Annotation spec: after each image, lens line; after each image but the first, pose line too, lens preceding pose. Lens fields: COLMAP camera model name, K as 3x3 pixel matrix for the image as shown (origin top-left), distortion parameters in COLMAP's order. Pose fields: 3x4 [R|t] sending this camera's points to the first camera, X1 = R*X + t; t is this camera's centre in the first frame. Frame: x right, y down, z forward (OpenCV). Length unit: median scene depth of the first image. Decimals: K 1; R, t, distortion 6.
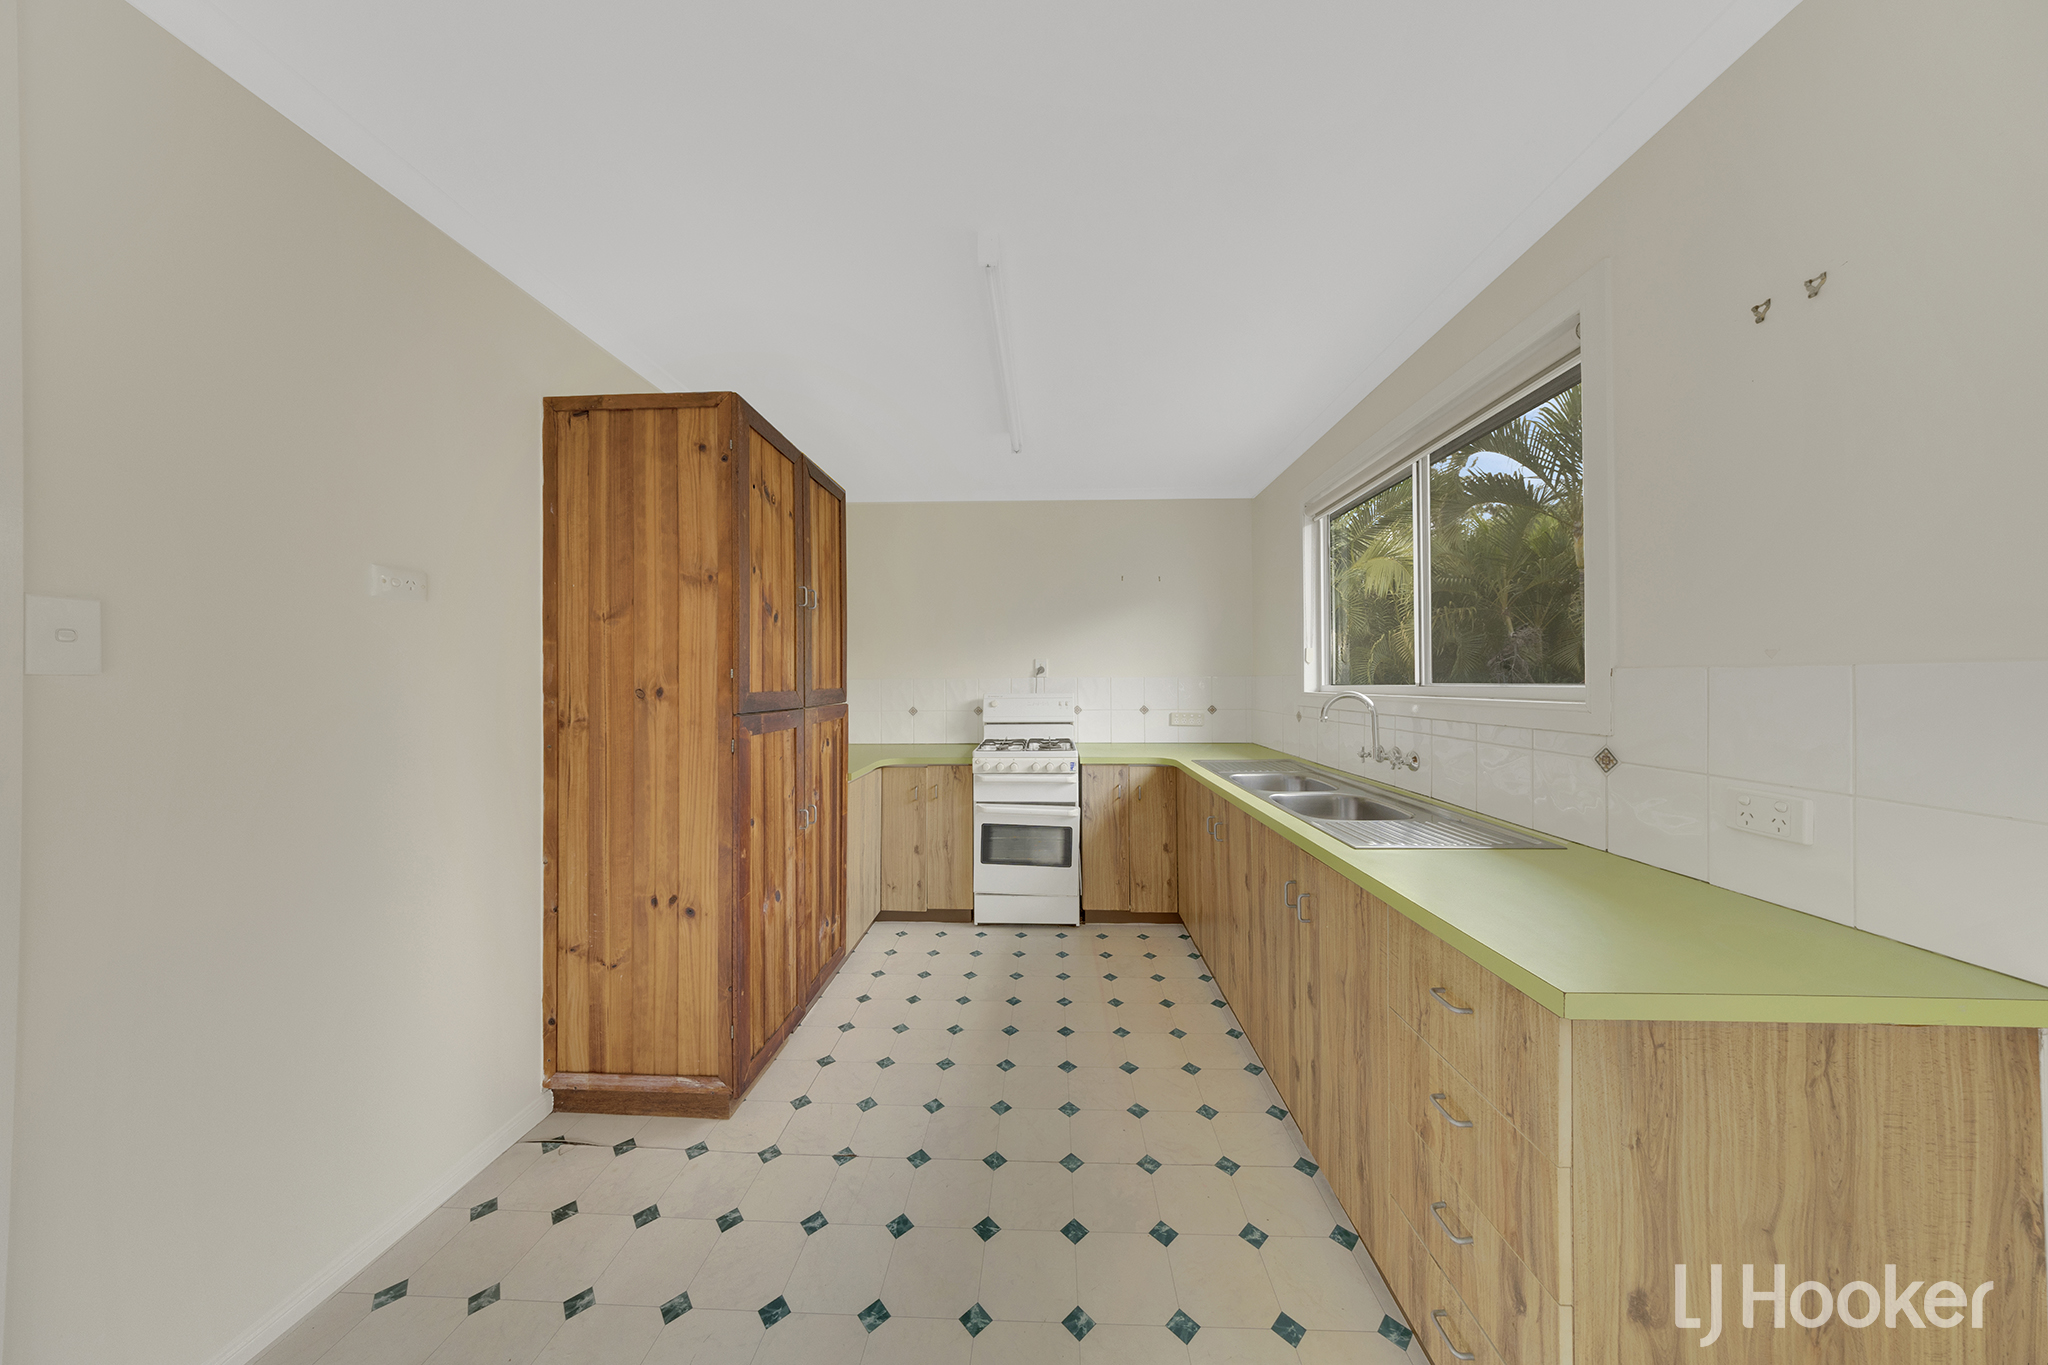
lens RADIAL K [[728.8, 0, 1027.2], [0, 728.8, 665.0], [0, 0, 1]] dist [-0.001019, -0.000175]
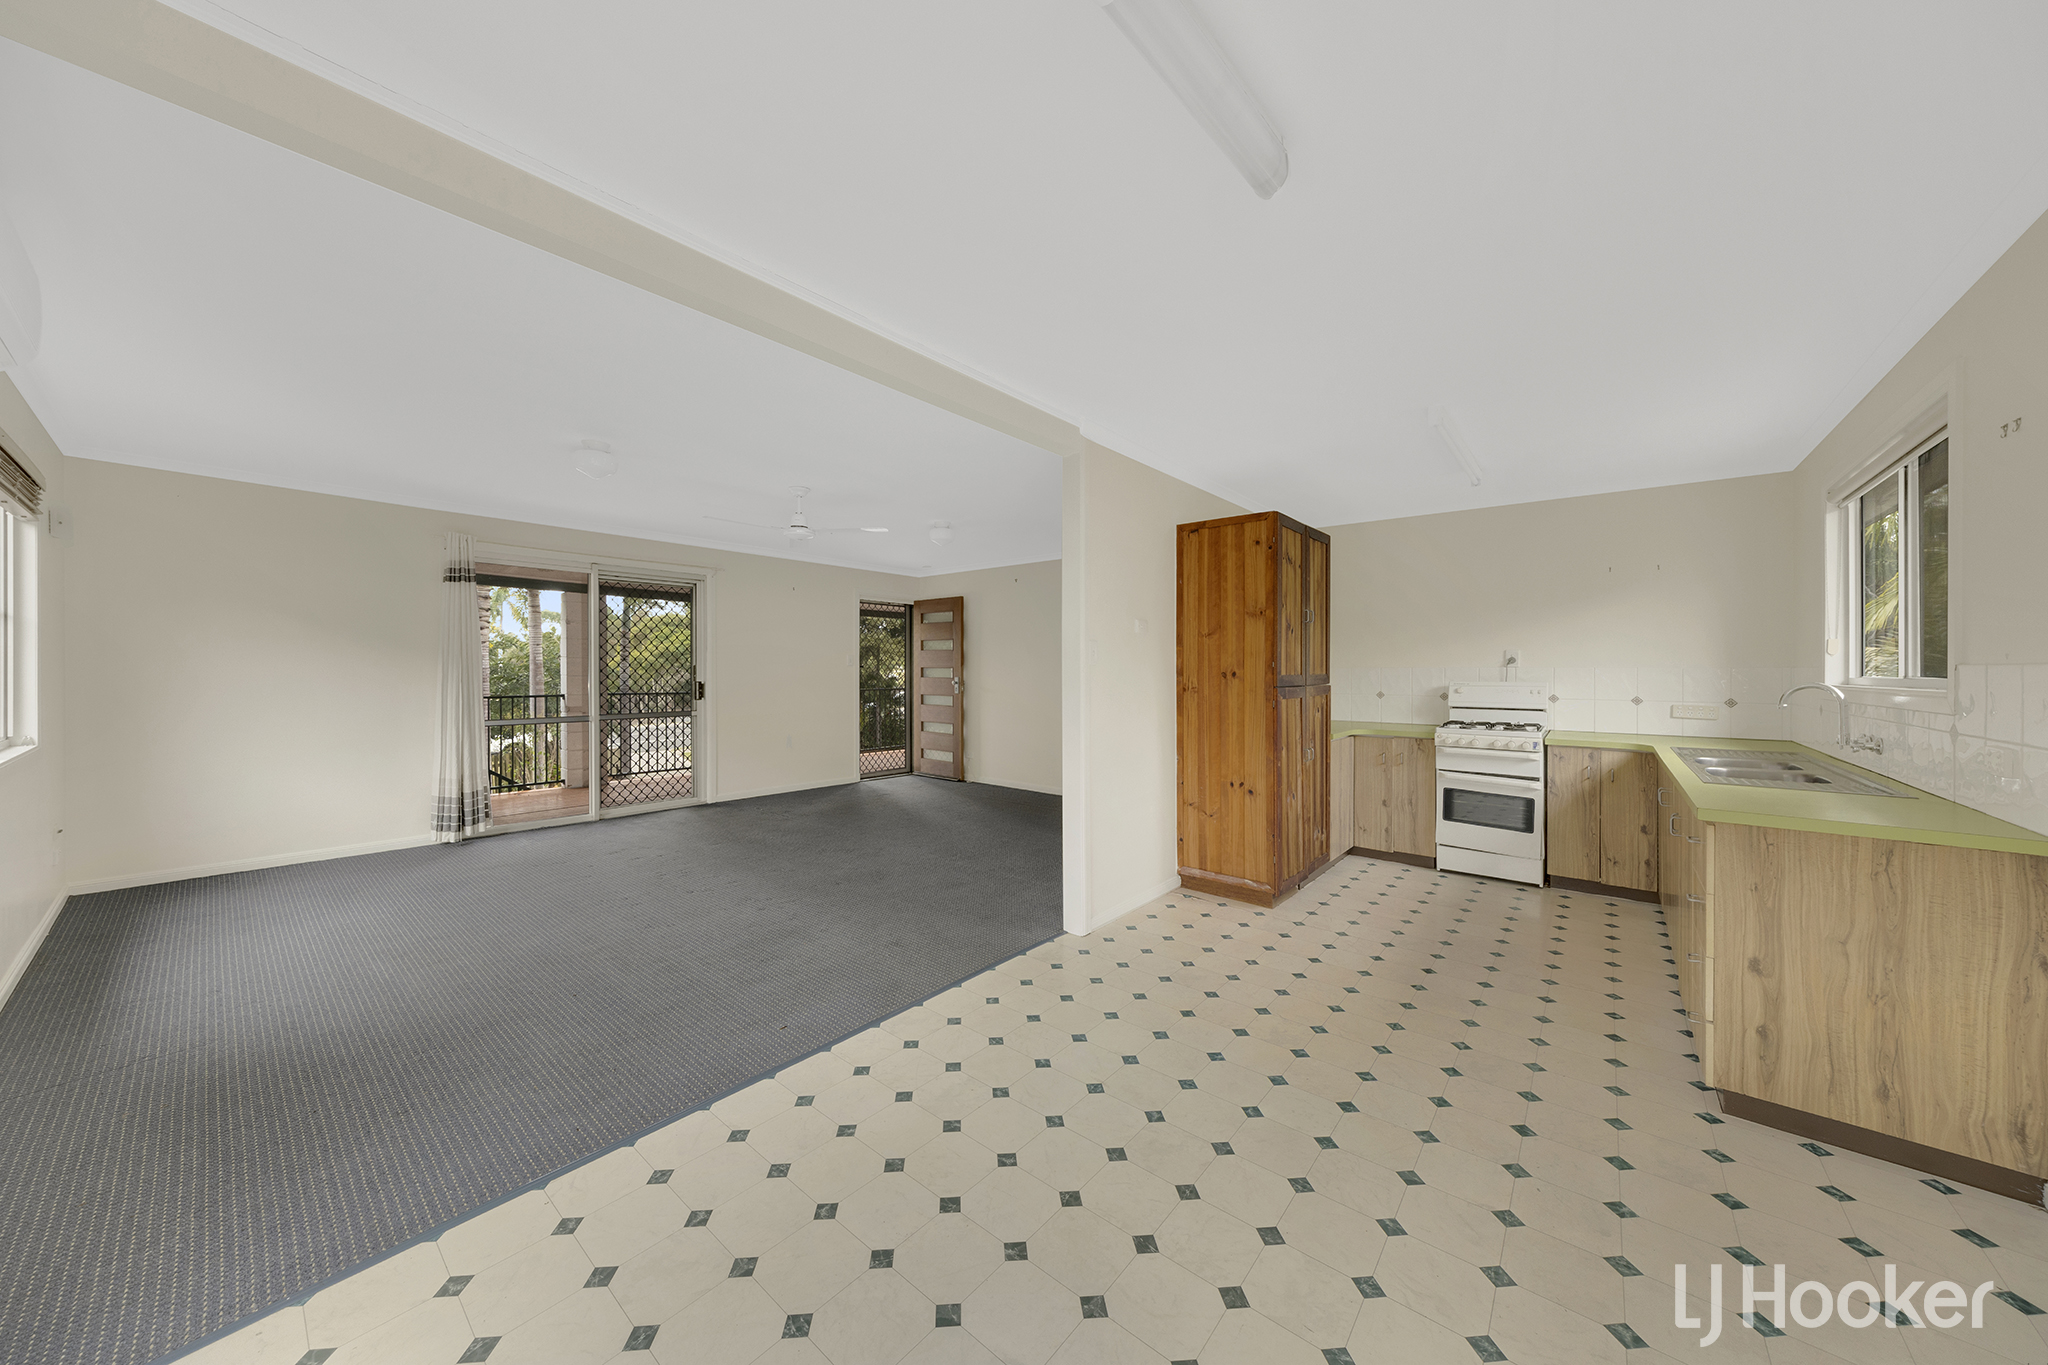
lens RADIAL K [[728.8, 0, 1027.2], [0, 728.8, 665.0], [0, 0, 1]] dist [-0.001019, -0.000175]
pose [[0.820686, 0.004745, -0.571360, 0.119196], [0.004561, 0.999879, 0.014855, -0.015158], [0.571361, -0.014798, 0.820565, -0.764337]]
